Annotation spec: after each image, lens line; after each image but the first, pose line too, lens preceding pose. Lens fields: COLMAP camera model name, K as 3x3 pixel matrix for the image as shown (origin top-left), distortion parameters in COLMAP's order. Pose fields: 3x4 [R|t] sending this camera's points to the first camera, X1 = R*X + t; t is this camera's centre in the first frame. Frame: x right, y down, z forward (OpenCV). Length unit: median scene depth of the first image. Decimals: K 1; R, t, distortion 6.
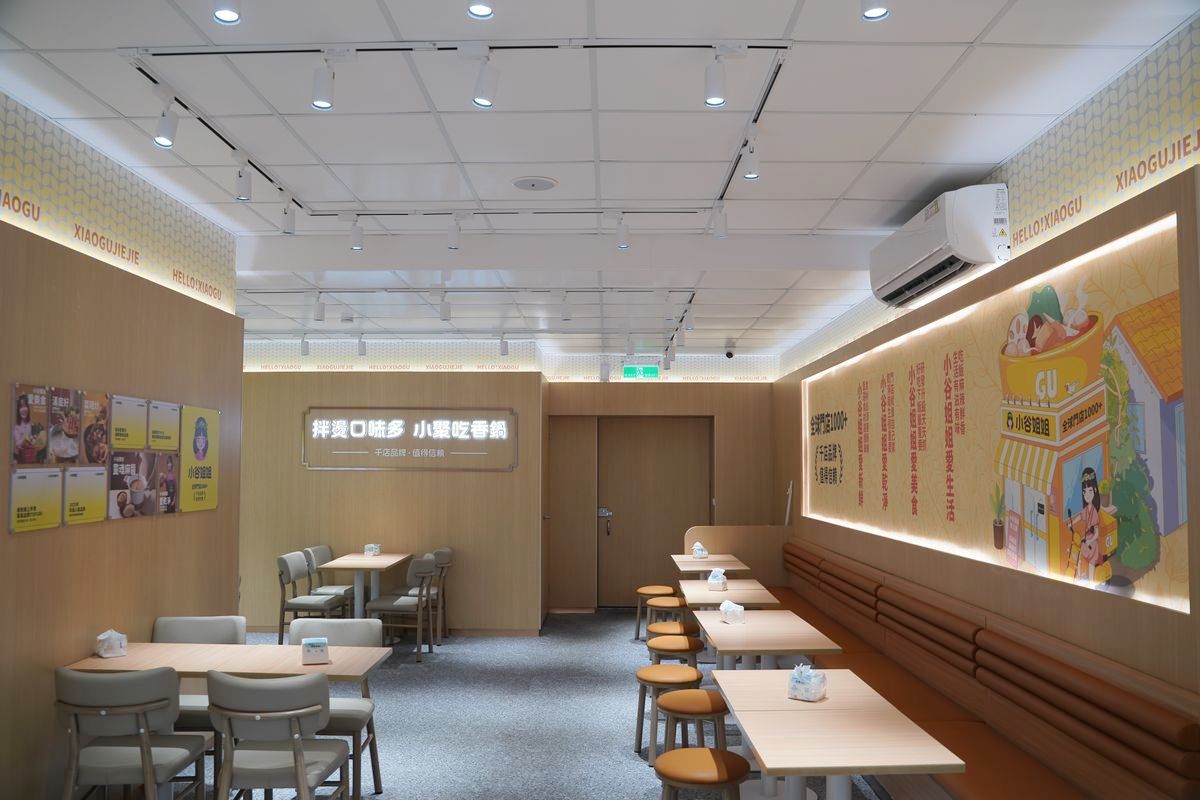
lens RADIAL K [[951.6, 0, 600.0], [0, 951.6, 400.0], [0, 0, 1]] dist [-0.006711, -0.003175]
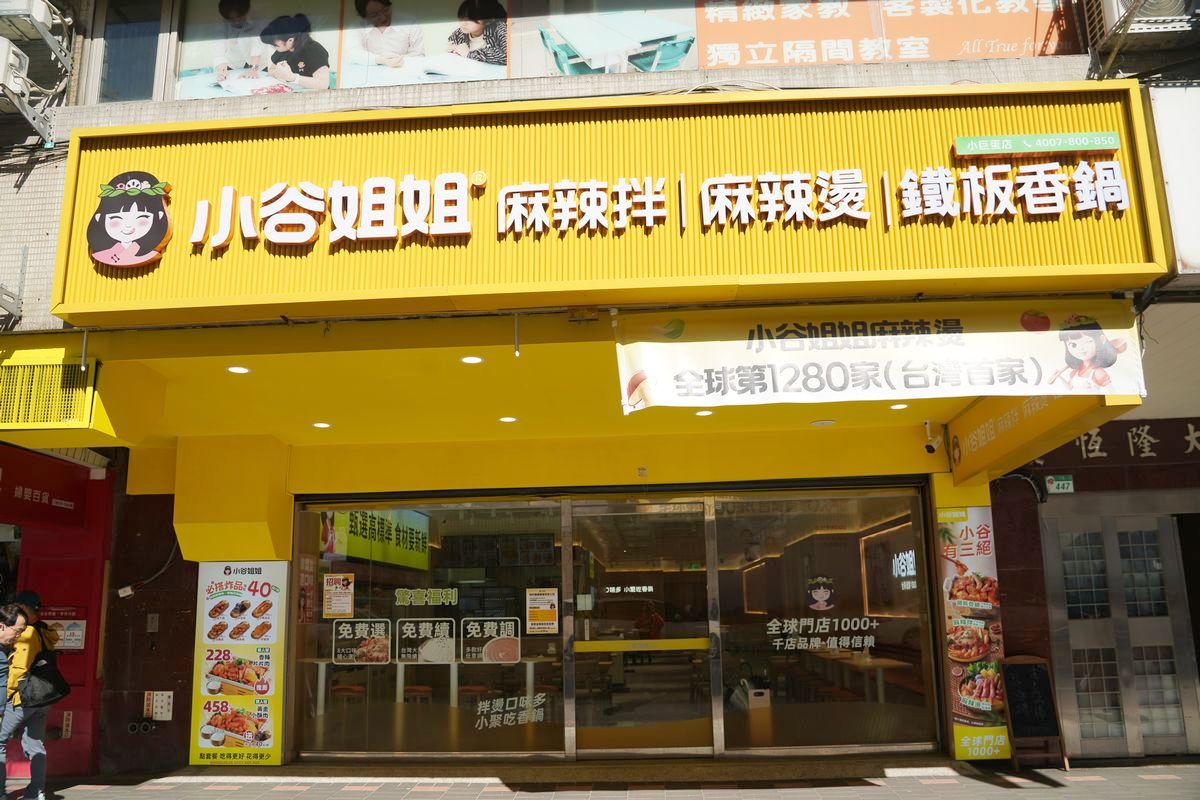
lens RADIAL K [[951.6, 0, 600.0], [0, 951.6, 400.0], [0, 0, 1]] dist [-0.006711, -0.003175]
pose [[0.998401, -0.026591, -0.049887, -0.098161], [0.018832, 0.988506, -0.150007, -0.123173], [0.053302, 0.148828, 0.987426, -2.314781]]
